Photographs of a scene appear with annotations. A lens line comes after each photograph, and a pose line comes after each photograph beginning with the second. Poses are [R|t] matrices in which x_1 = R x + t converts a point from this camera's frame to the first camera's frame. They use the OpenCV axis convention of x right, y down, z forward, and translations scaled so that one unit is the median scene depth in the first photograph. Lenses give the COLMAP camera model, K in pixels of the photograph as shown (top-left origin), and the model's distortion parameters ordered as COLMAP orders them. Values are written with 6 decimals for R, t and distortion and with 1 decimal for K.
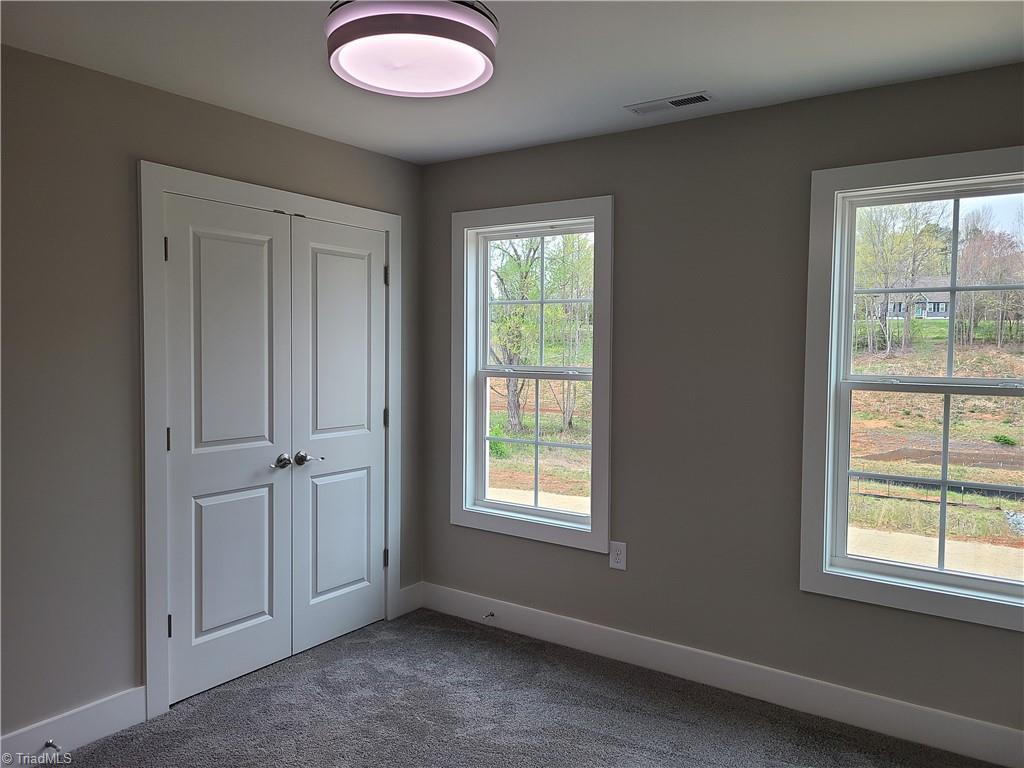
lens RADIAL K [[780.2, 0, 525.9], [0, 780.2, 369.7], [0, 0, 1]] dist [0.057168, -0.001807]
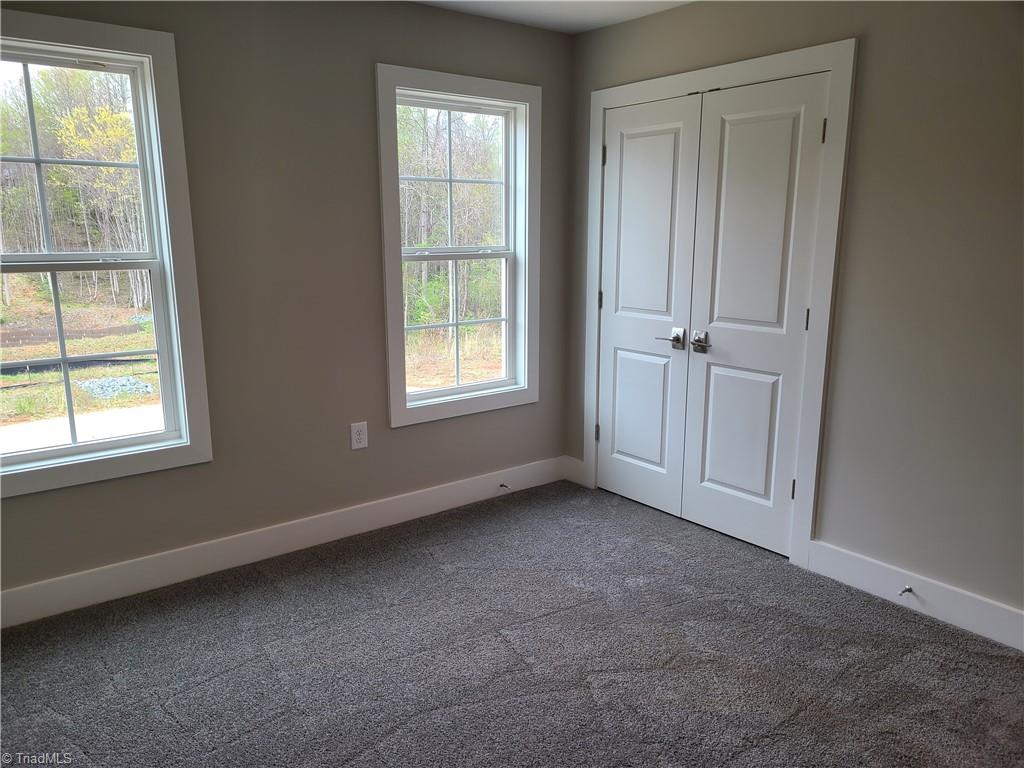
lens RADIAL K [[773.3, 0, 505.2], [0, 773.3, 387.7], [0, 0, 1]] dist [0.030898, -0.001031]
pose [[0.306935, -0.204661, 0.929465, -0.703882], [0.035117, 0.978375, 0.203834, -0.021288], [-0.951082, -0.029924, 0.307485, 0.481630]]
